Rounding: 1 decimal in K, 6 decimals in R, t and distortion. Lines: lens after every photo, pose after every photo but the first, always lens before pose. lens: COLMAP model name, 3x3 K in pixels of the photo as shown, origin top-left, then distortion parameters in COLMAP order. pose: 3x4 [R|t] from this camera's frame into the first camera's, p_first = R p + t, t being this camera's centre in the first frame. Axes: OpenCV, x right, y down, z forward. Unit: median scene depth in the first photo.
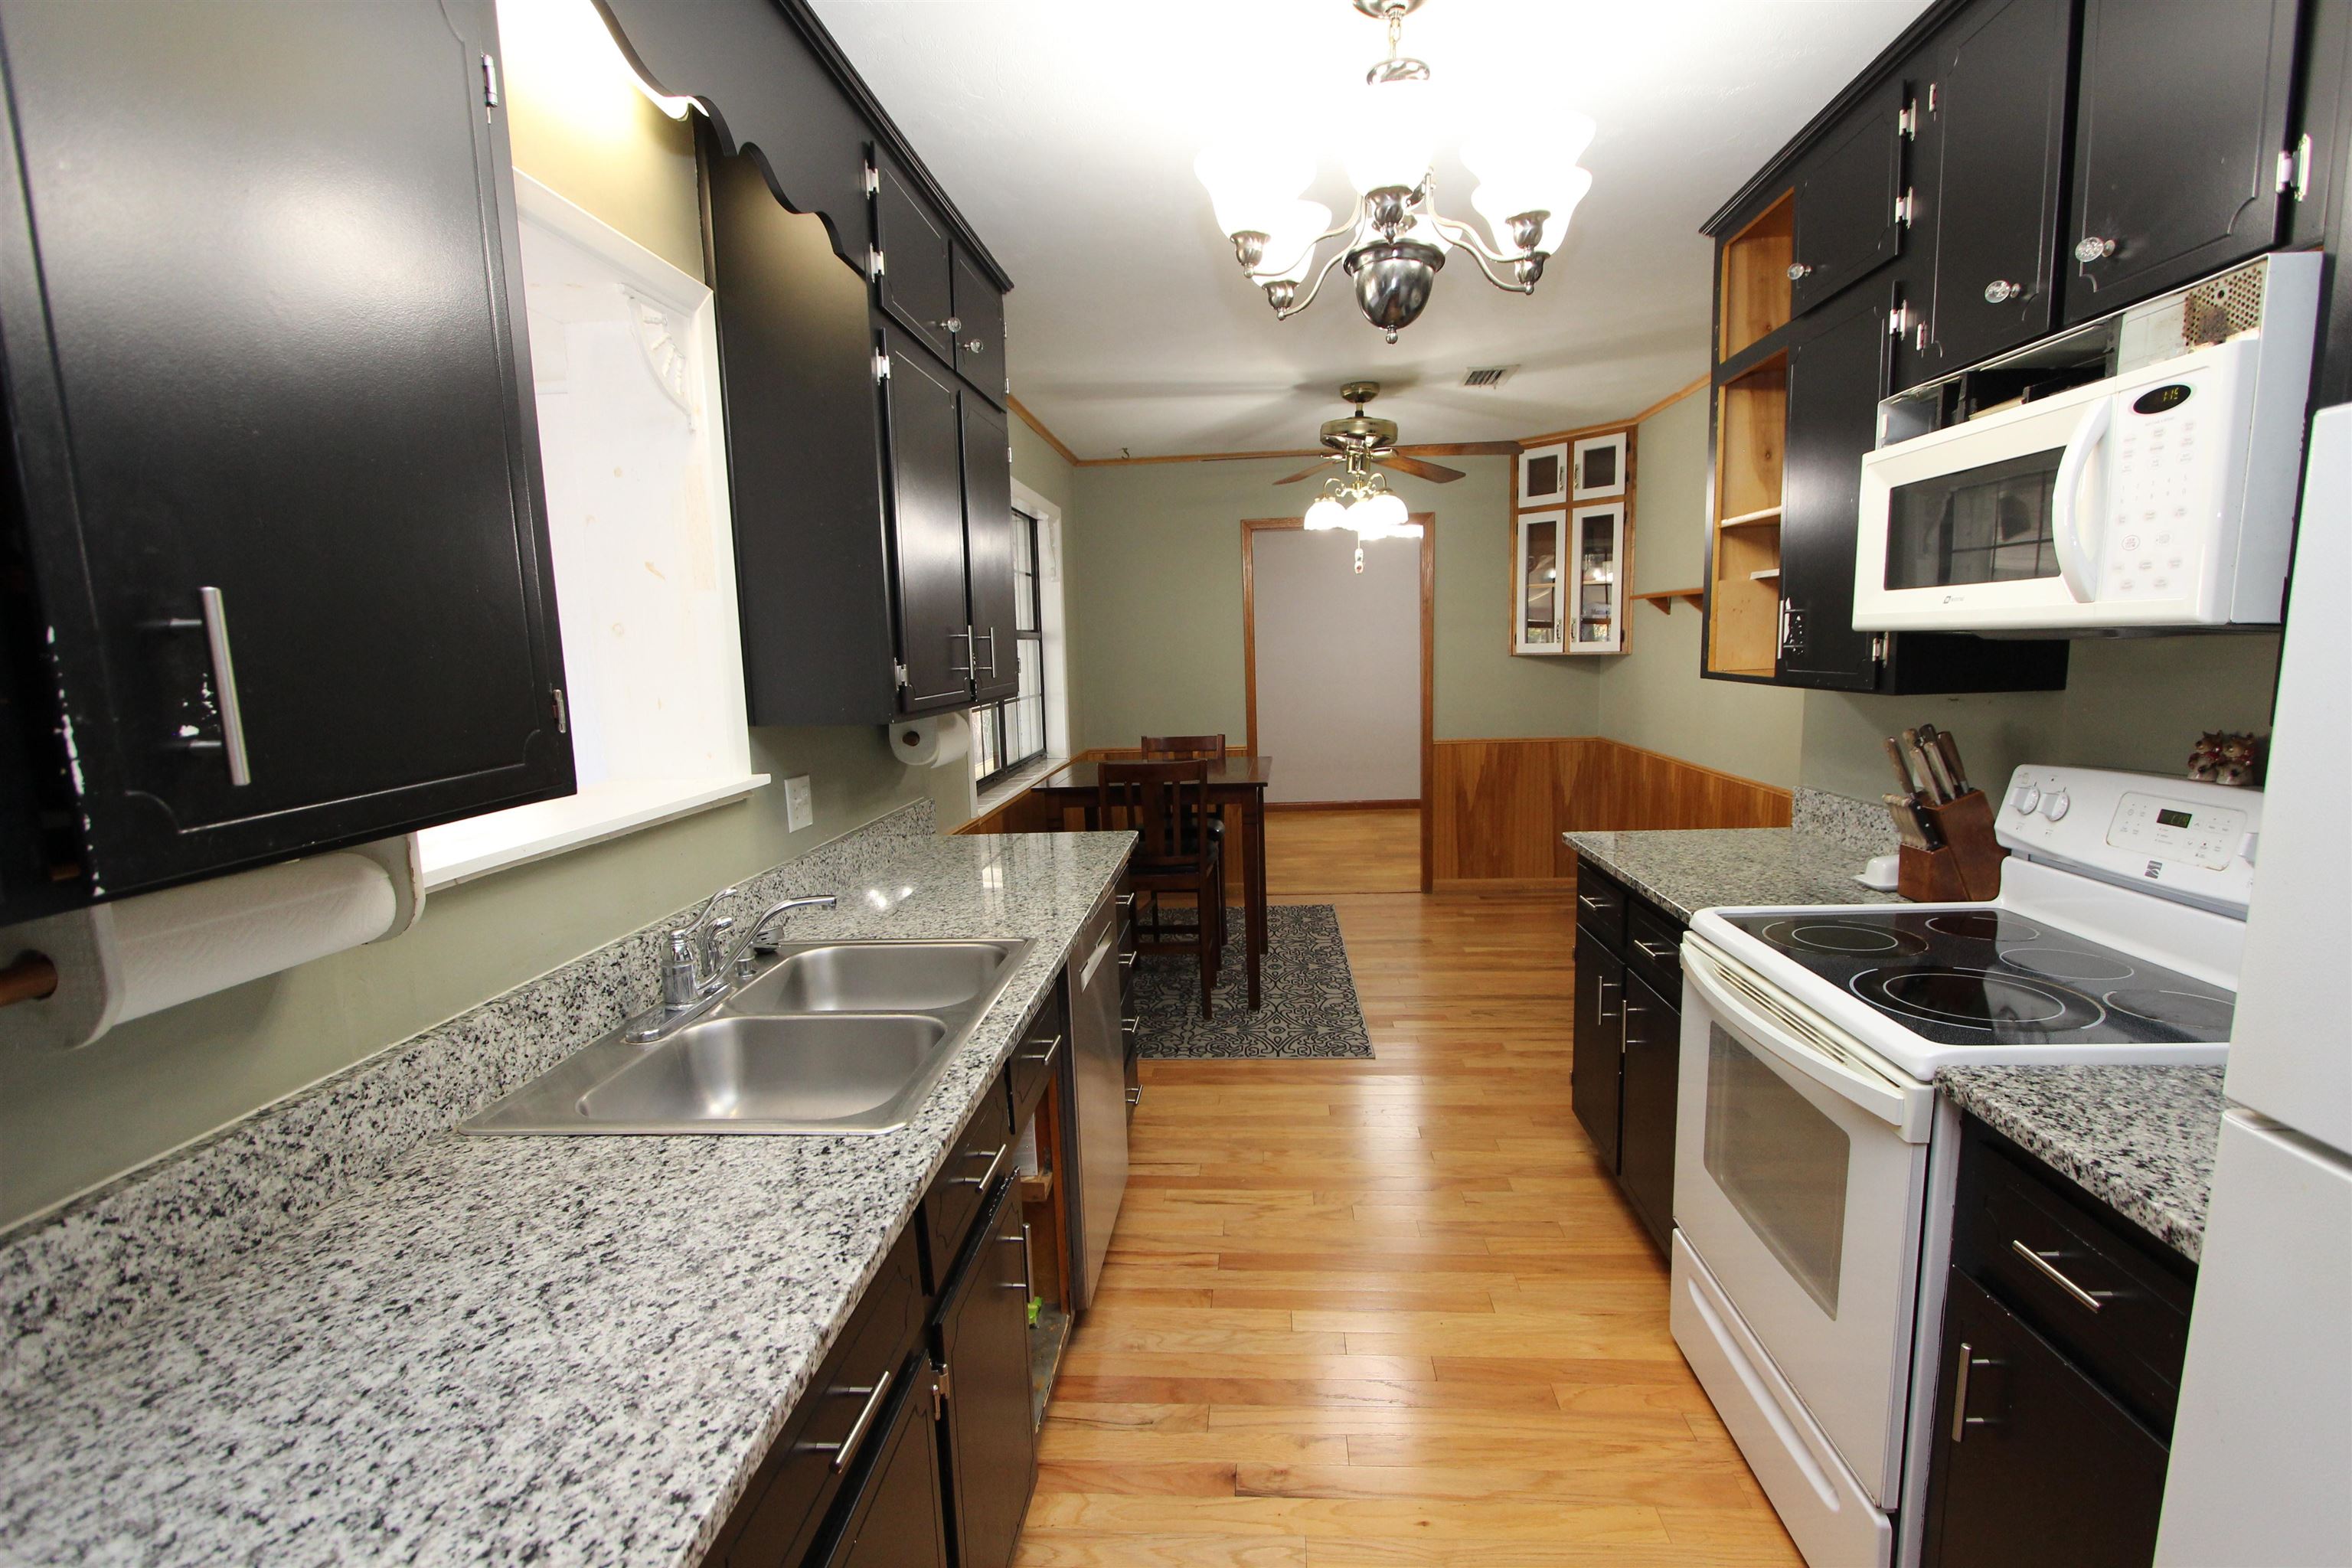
lens RADIAL K [[1090.1, 0, 1183.3], [0, 1090.1, 790.3], [0, 0, 1]] dist [-0.008381, 0.000077]
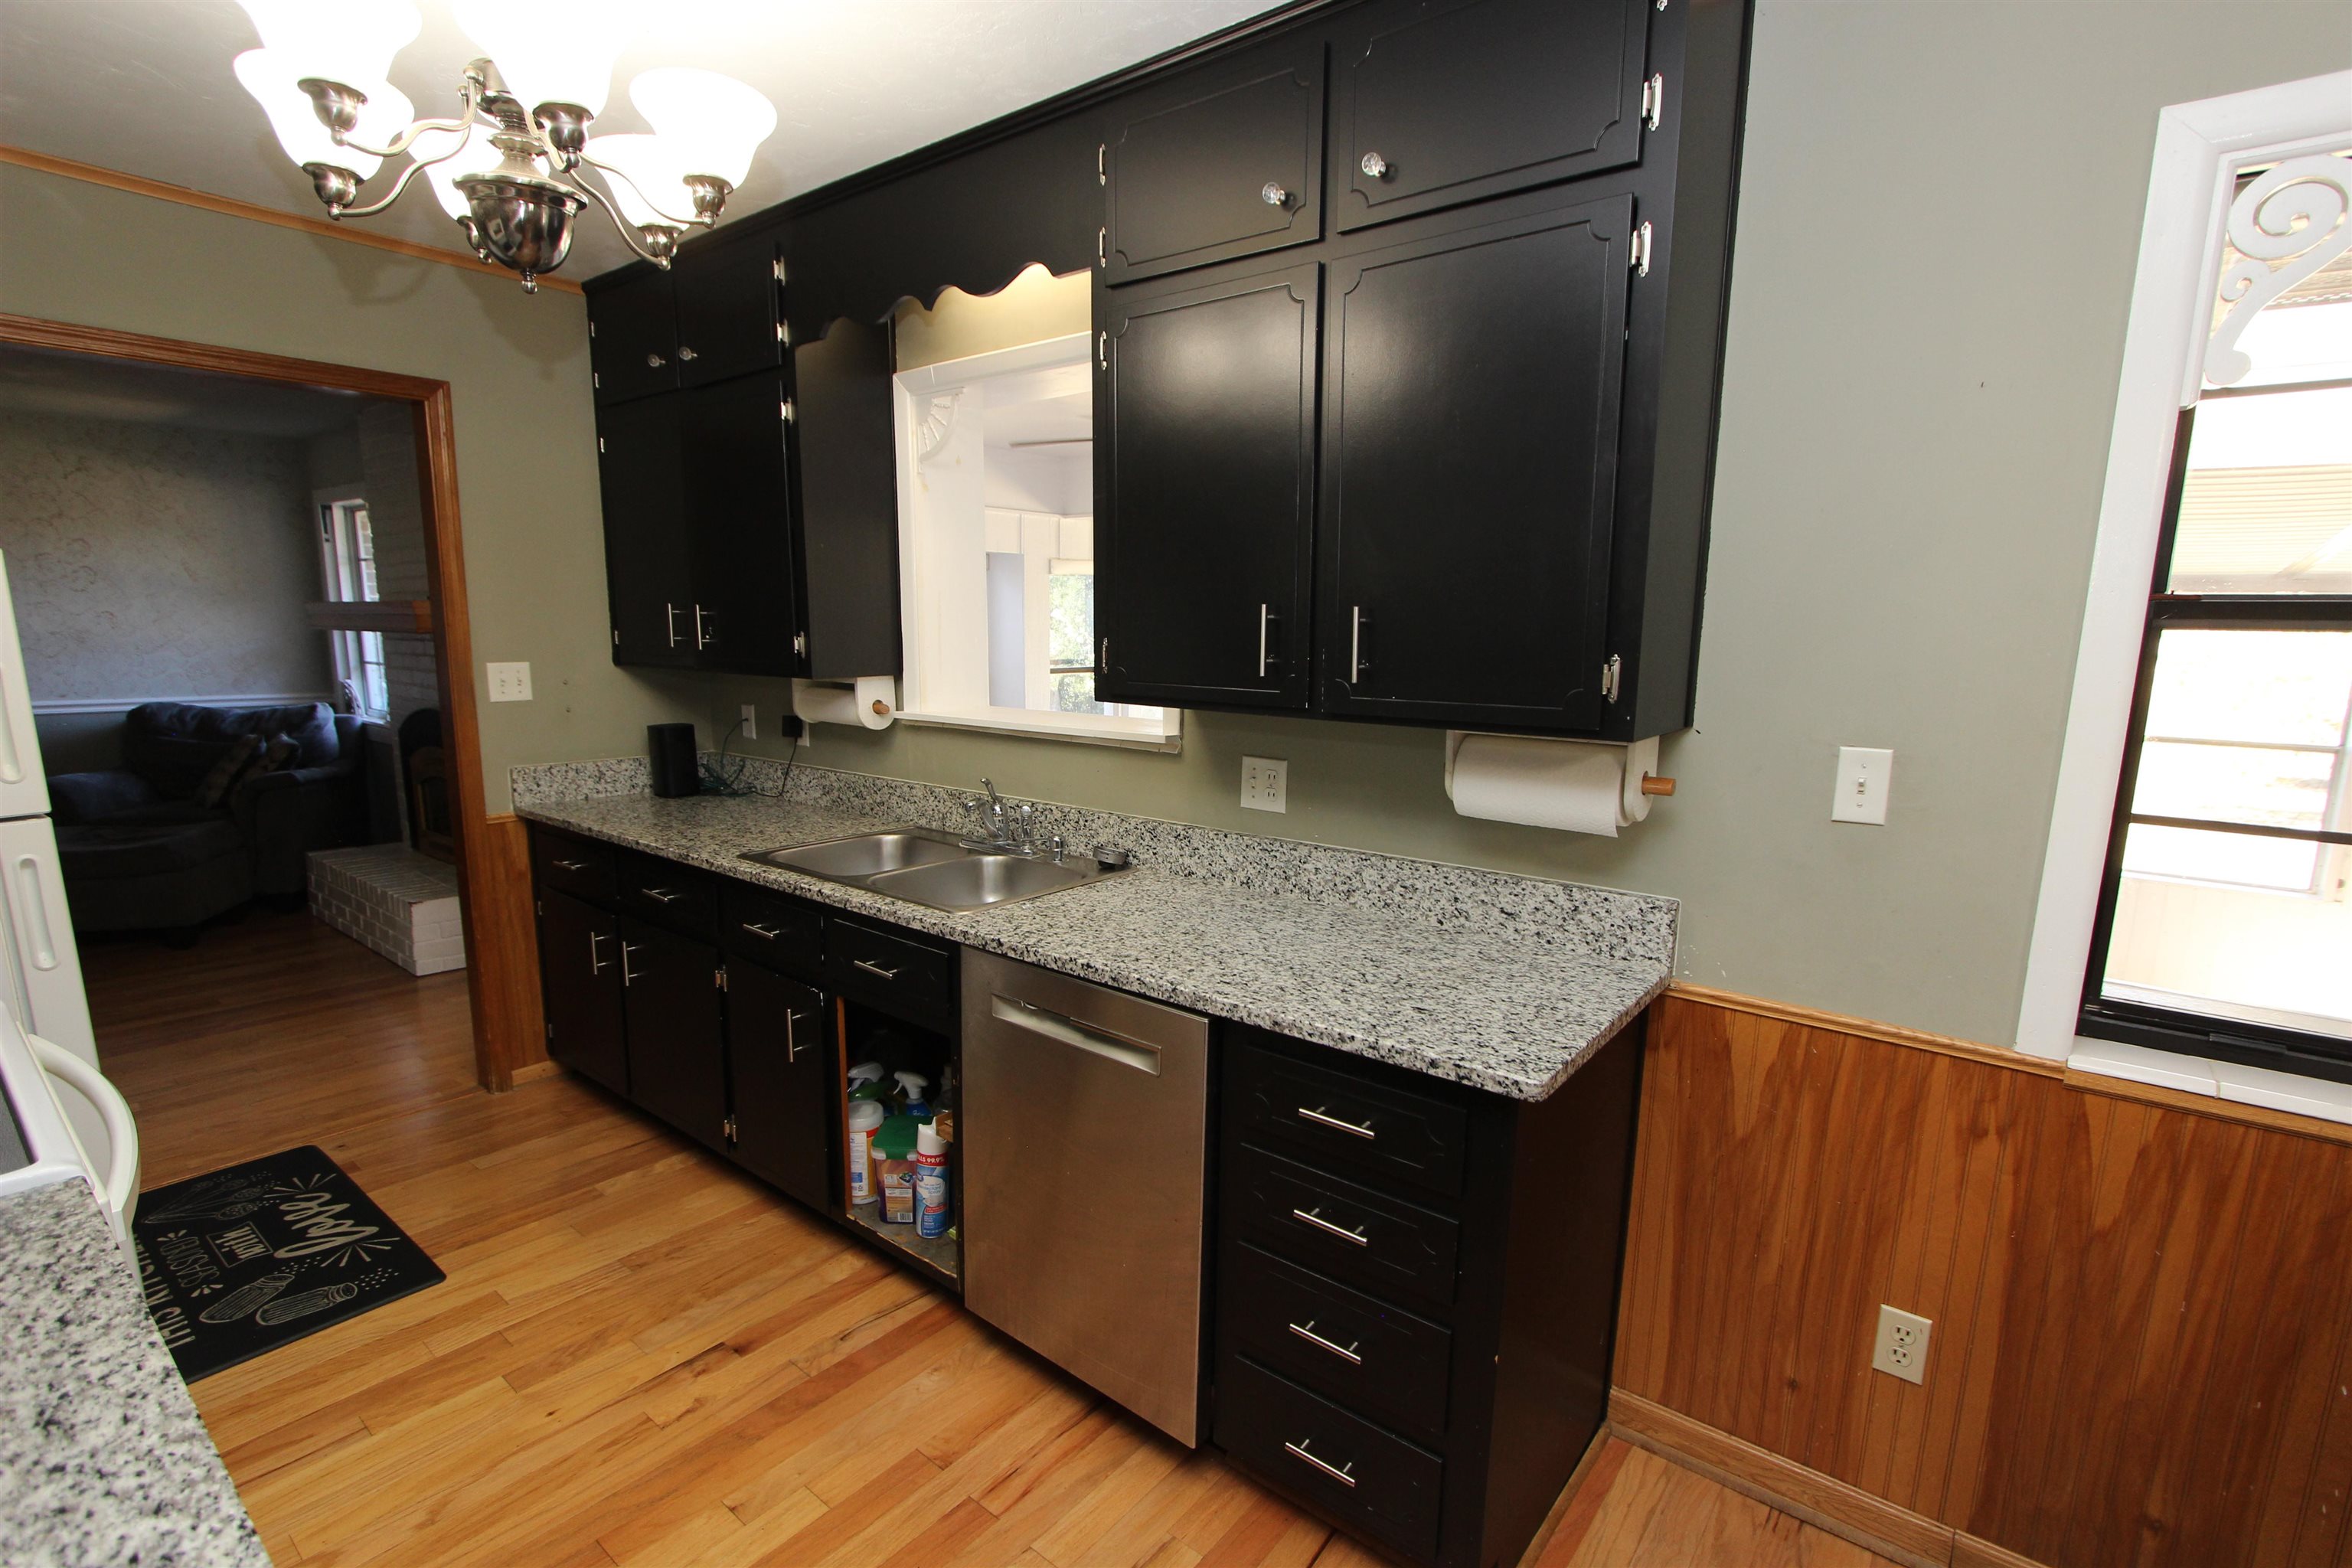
lens RADIAL K [[1090.1, 0, 1178.2], [0, 1090.1, 796.1], [0, 0, 1]] dist [-0.008381, 0.000077]
pose [[-0.555040, 0.164791, -0.815337, 0.943949], [-0.109860, 0.957072, 0.268225, -0.453568], [0.824537, 0.238449, -0.513109, 2.750718]]
